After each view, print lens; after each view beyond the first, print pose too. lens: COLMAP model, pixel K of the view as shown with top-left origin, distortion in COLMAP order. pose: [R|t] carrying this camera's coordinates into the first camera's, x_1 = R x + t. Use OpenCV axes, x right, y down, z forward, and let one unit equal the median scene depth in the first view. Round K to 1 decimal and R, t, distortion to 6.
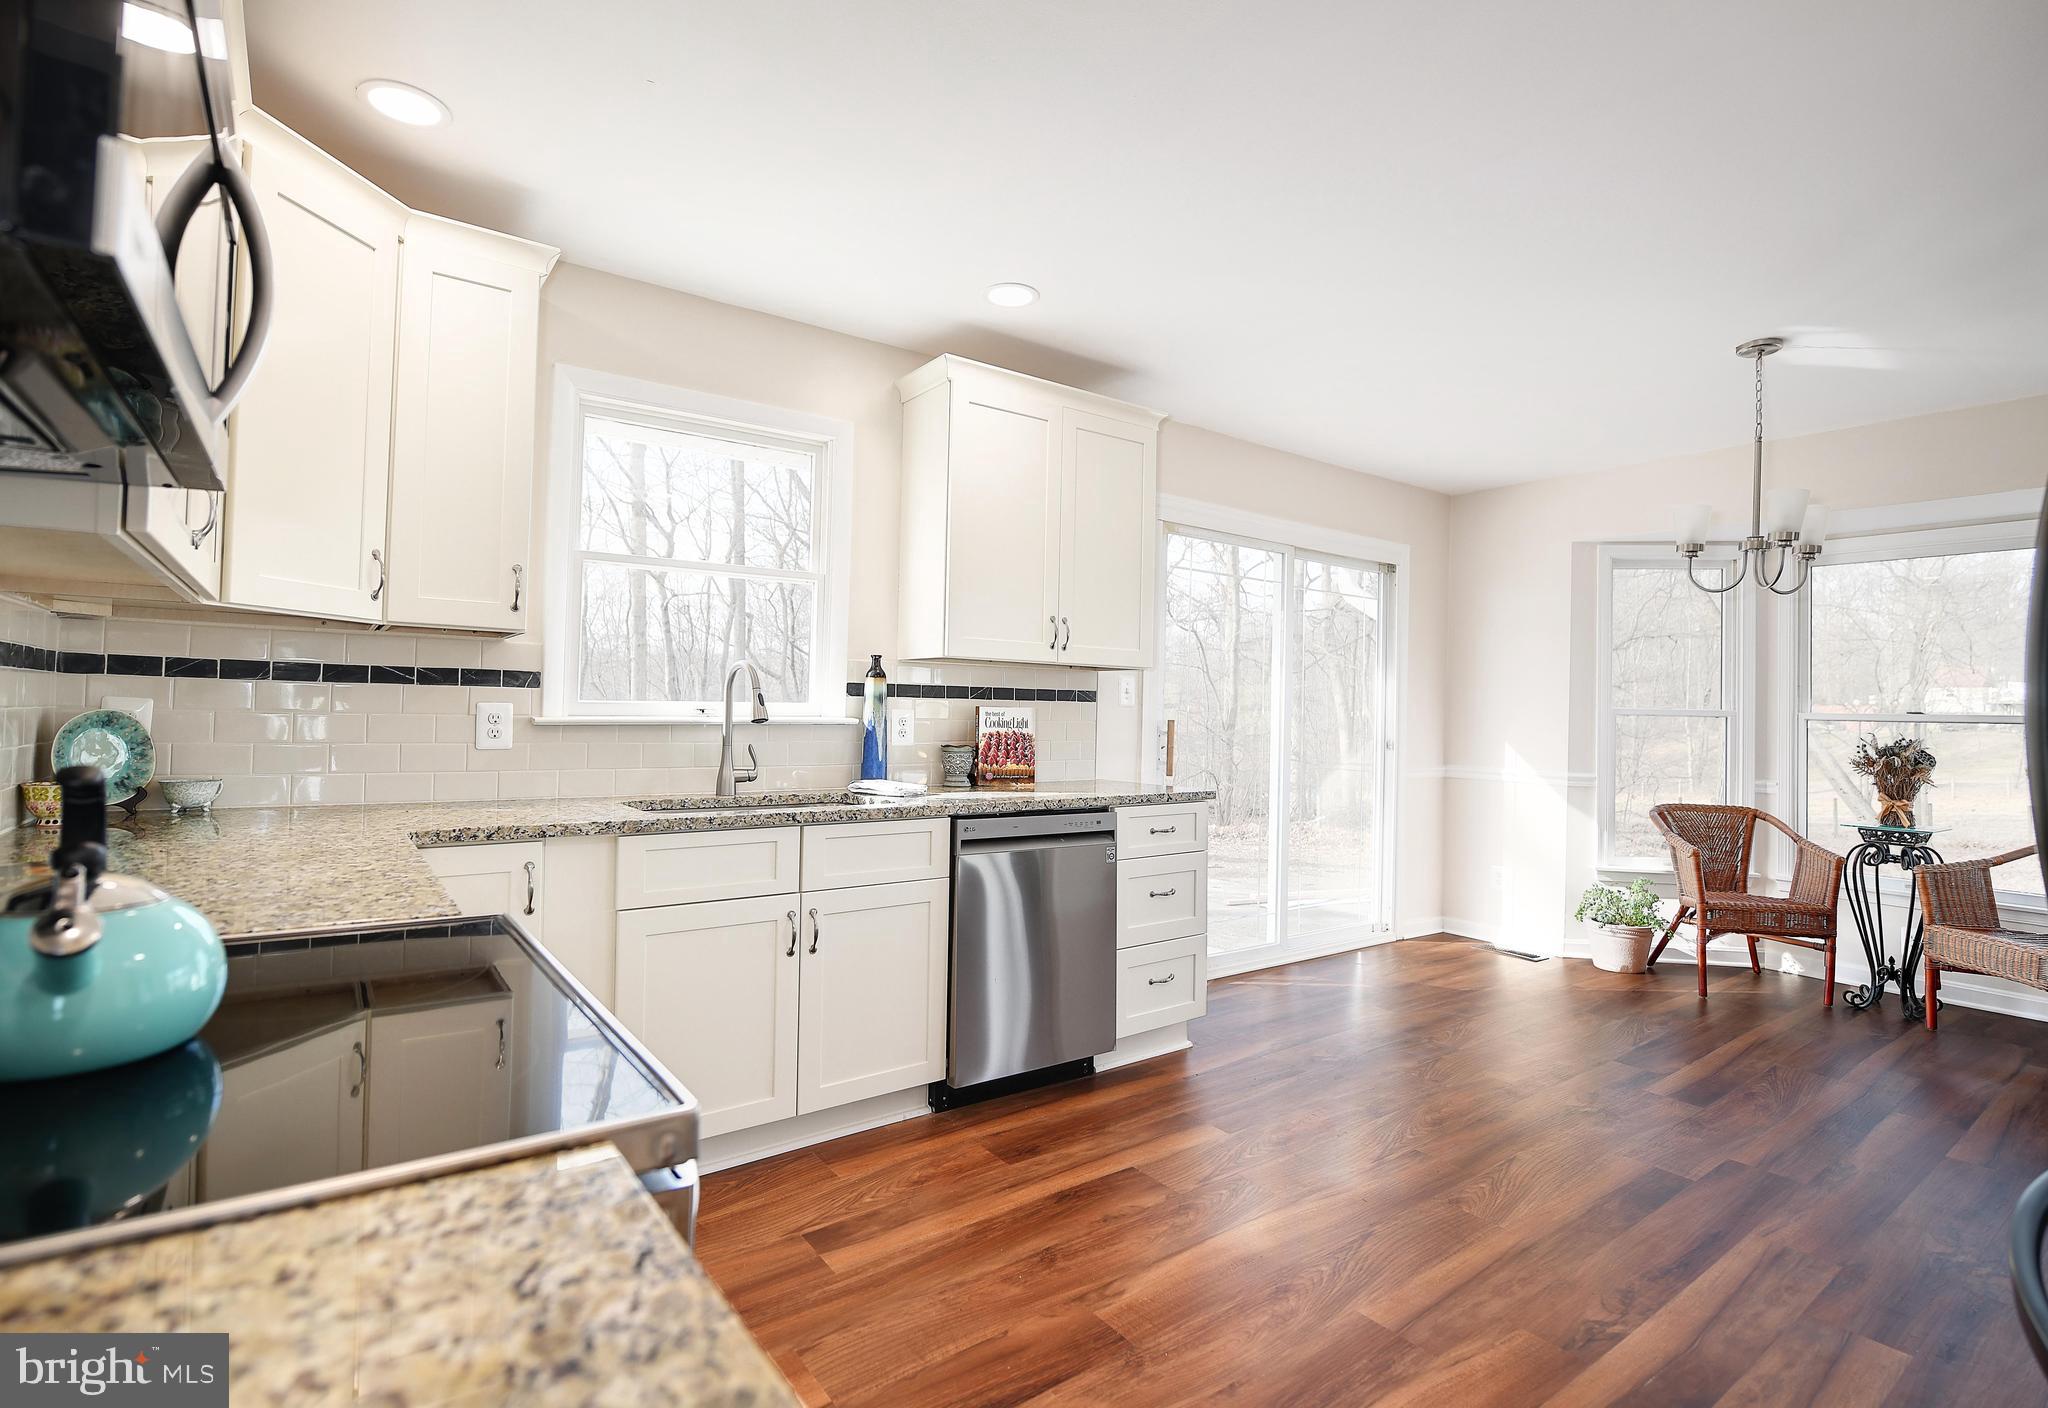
lens RADIAL K [[985.1, 0, 1026.4], [0, 985.1, 689.1], [0, 0, 1]] dist [-0.007611, -0.004393]
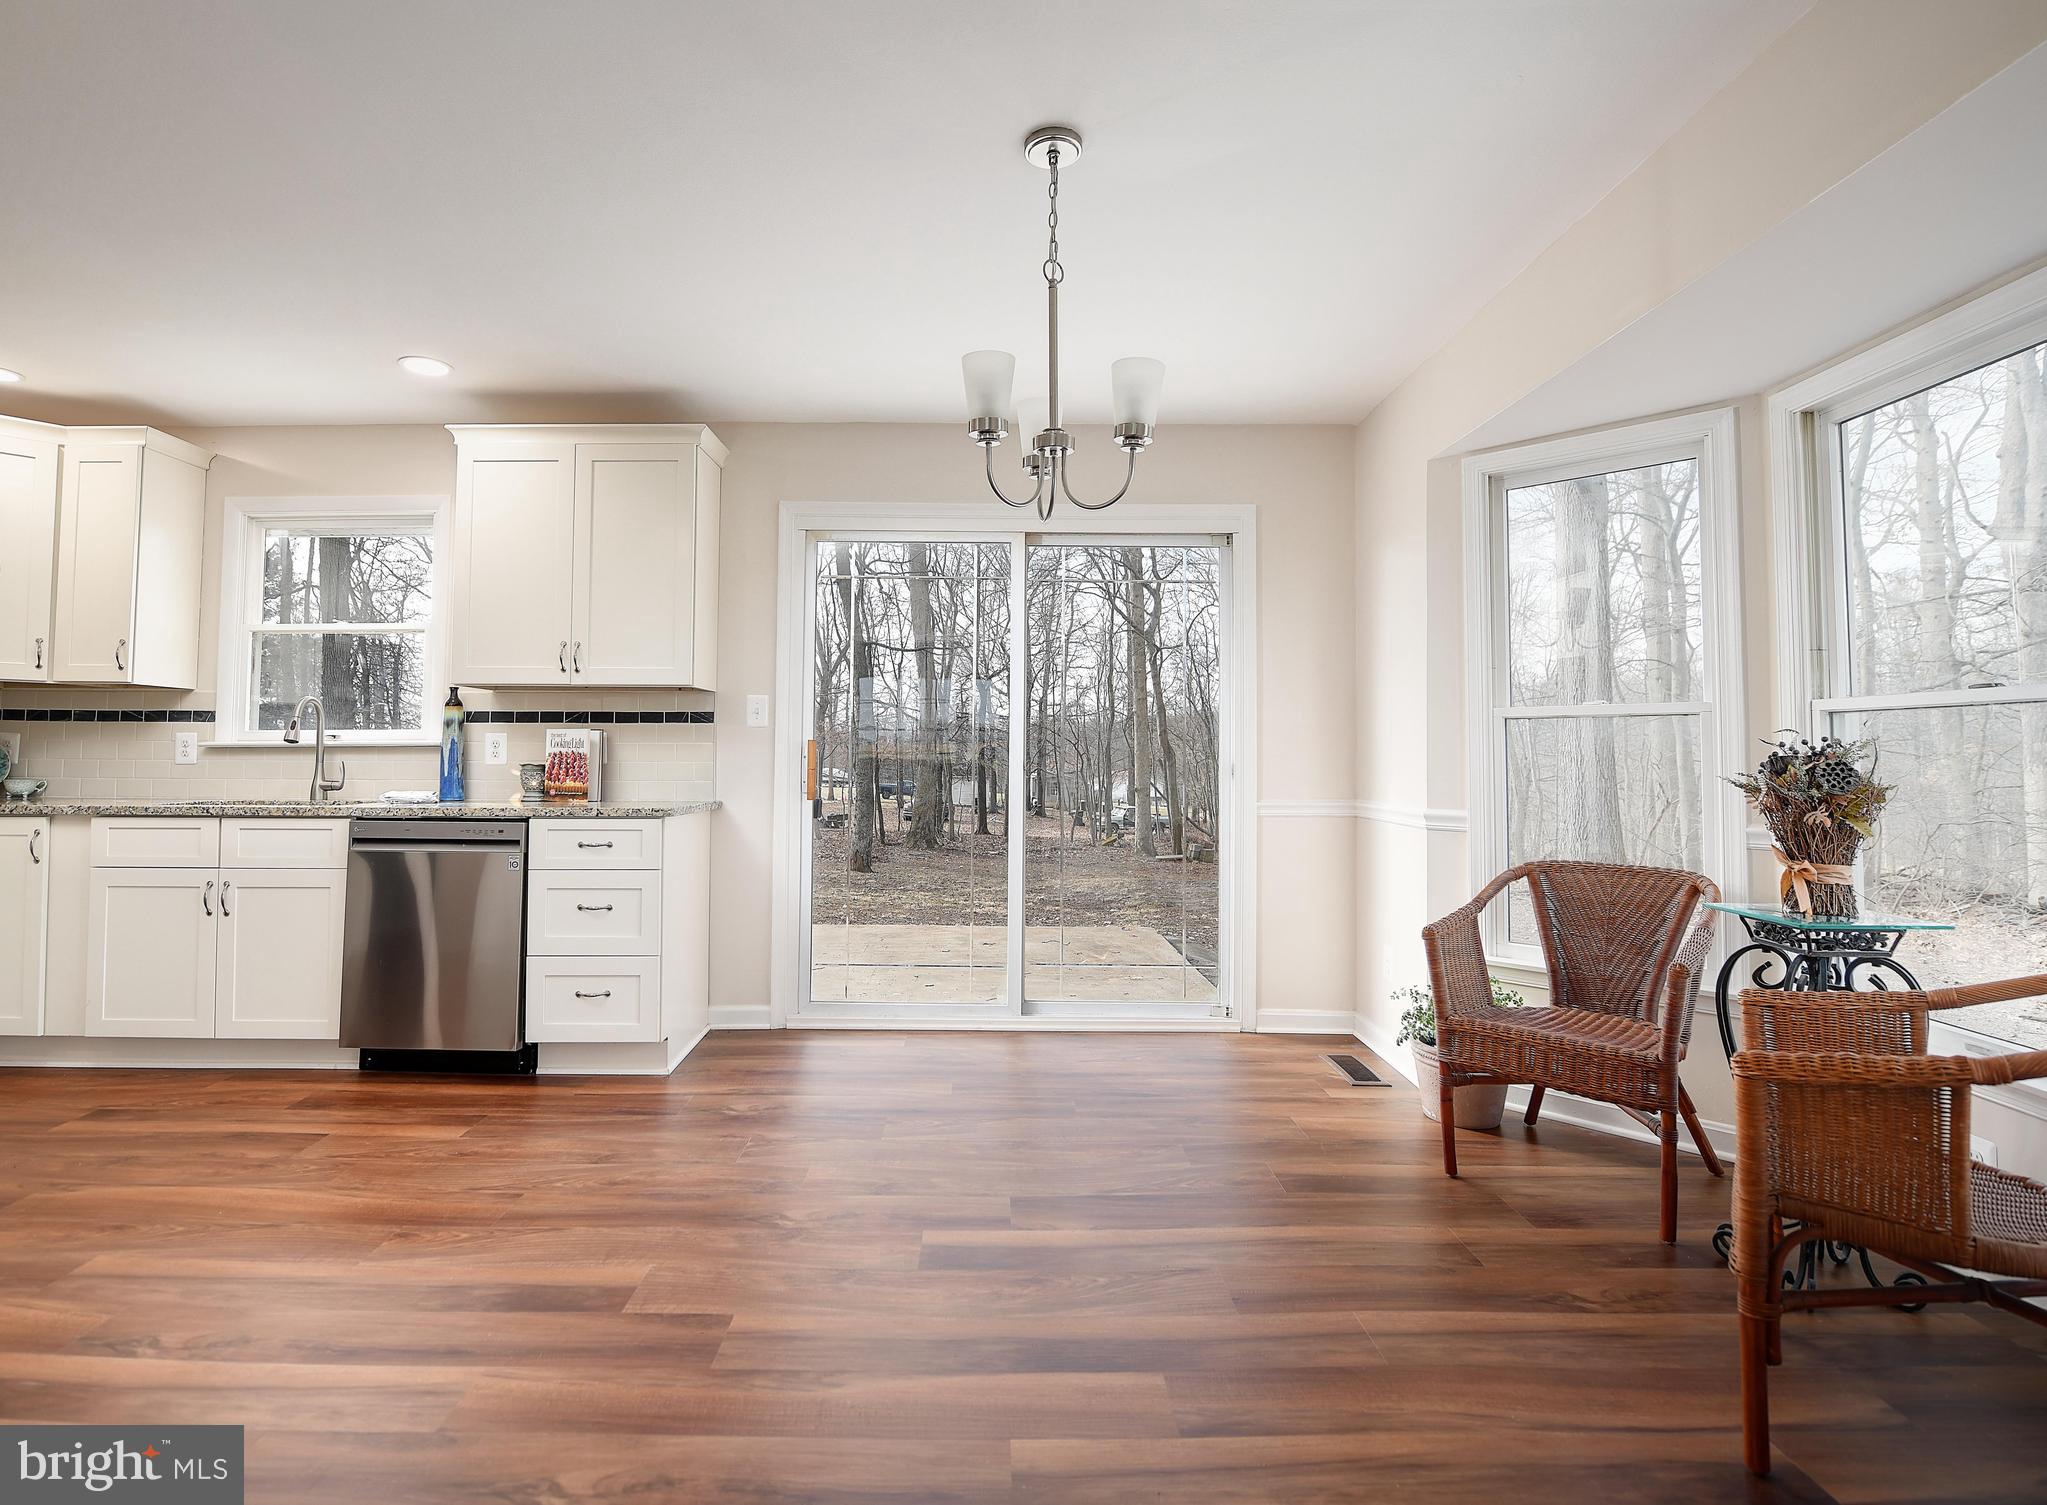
lens RADIAL K [[1012.7, 0, 981.9], [0, 1012.7, 710.6], [0, 0, 1]] dist [-0.013831, -0.001197]
pose [[0.797538, -0.044773, -0.601605, 1.190942], [0.025442, 0.998851, -0.040608, 0.064881], [0.602732, 0.017081, 0.797761, 0.457946]]
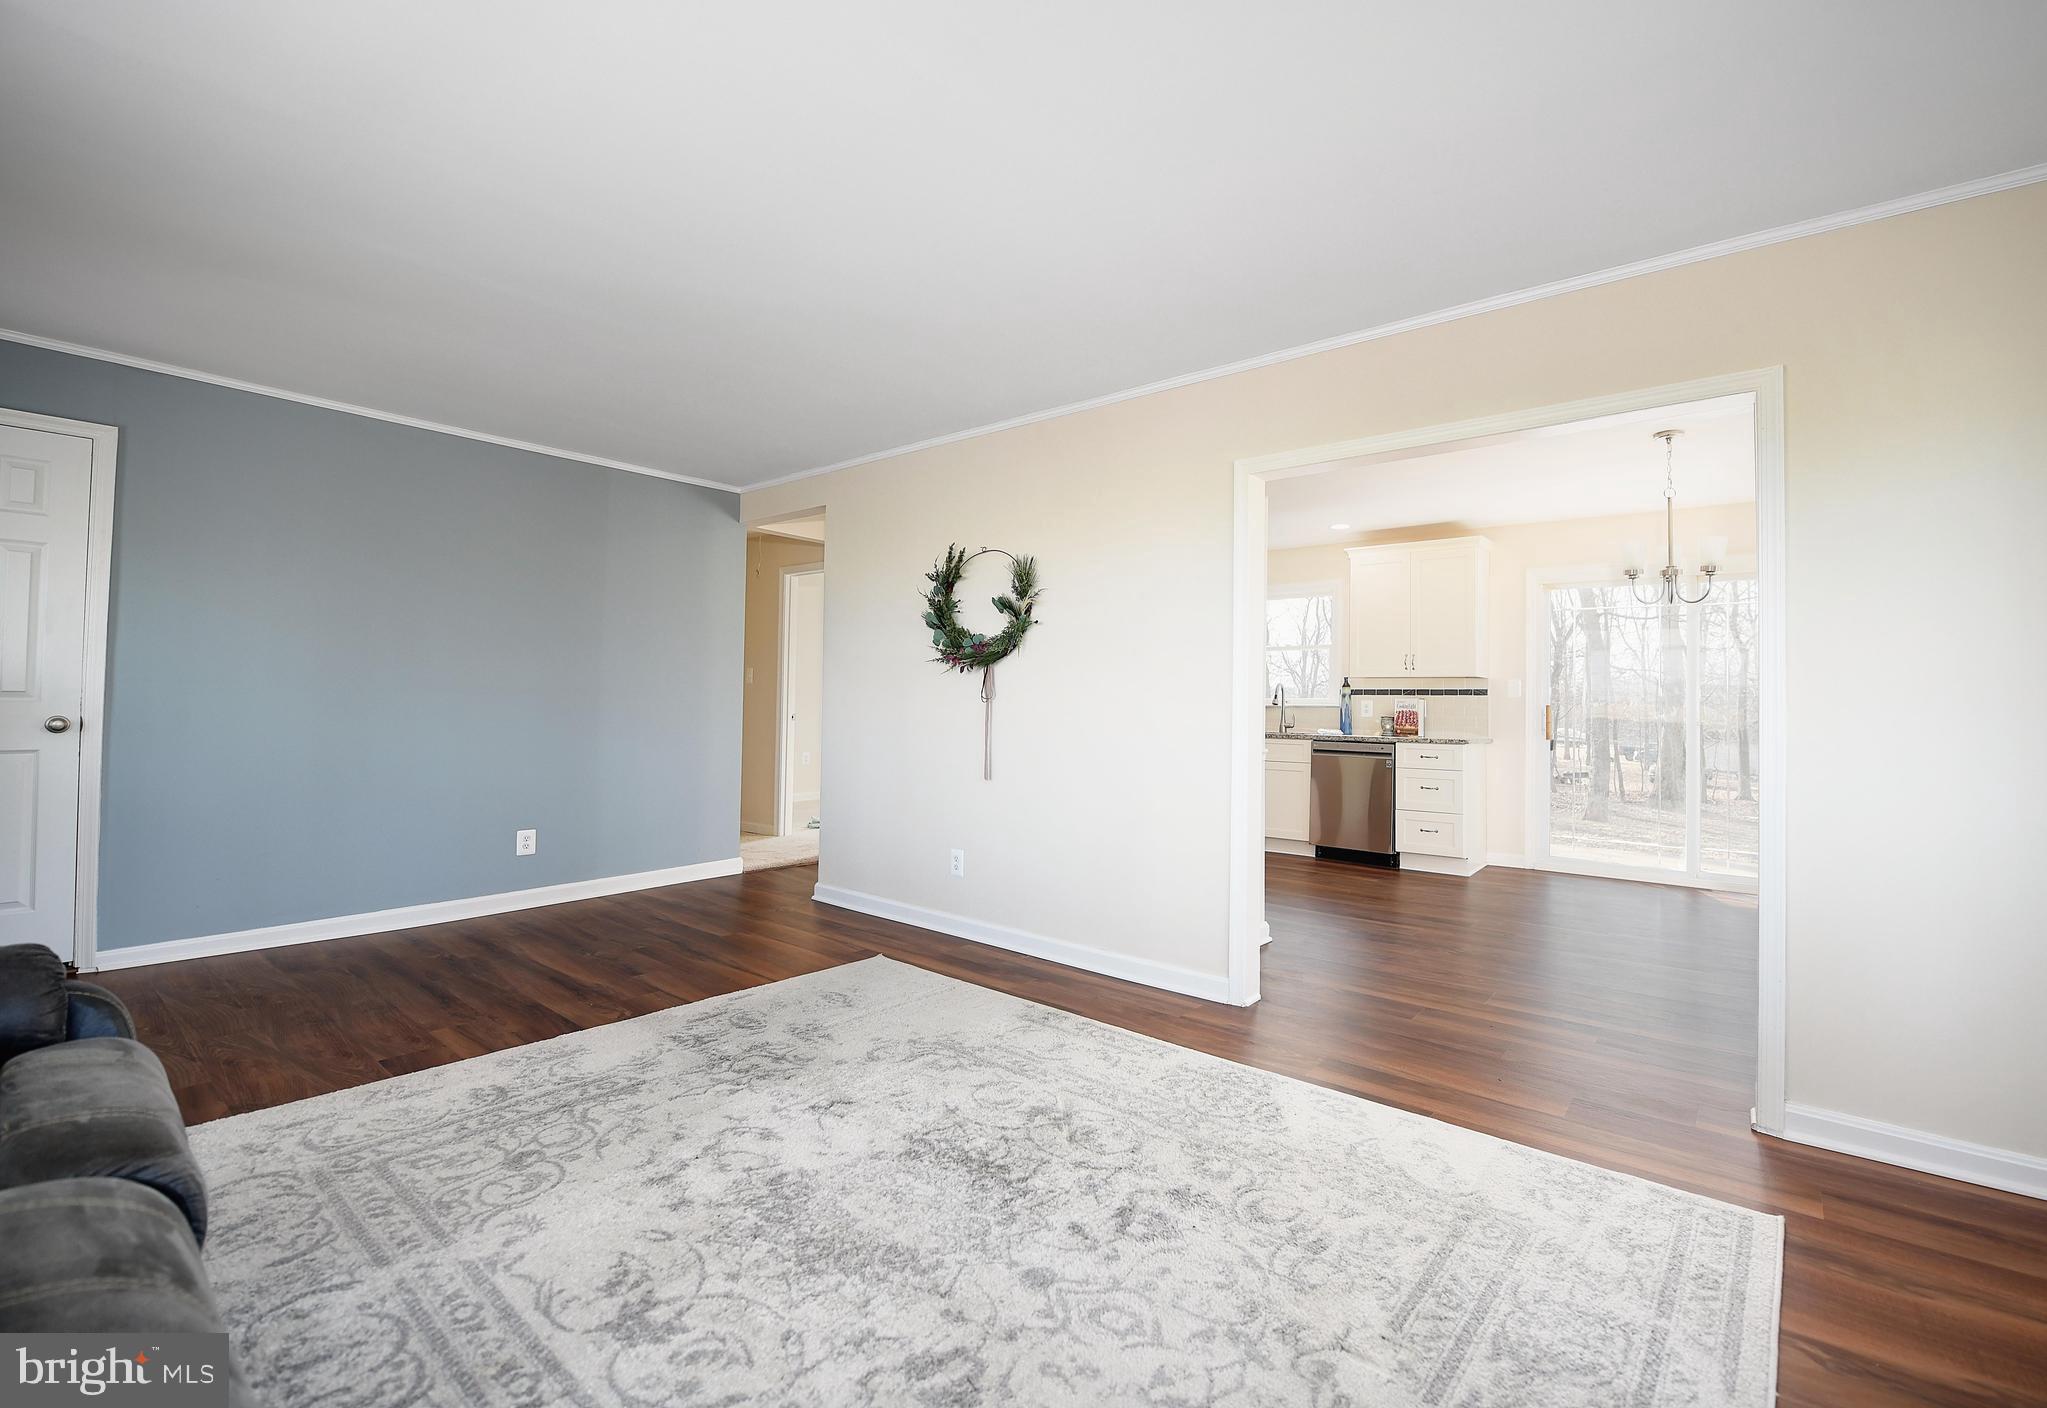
lens RADIAL K [[892.4, 0, 1055.8], [0, 892.4, 685.6], [0, 0, 1]] dist [-0.015445, -0.001804]
pose [[0.251263, -0.040190, -0.967084, 1.904320], [0.008227, 0.999190, -0.039387, 0.069514], [0.967884, 0.001941, 0.251391, -0.225726]]
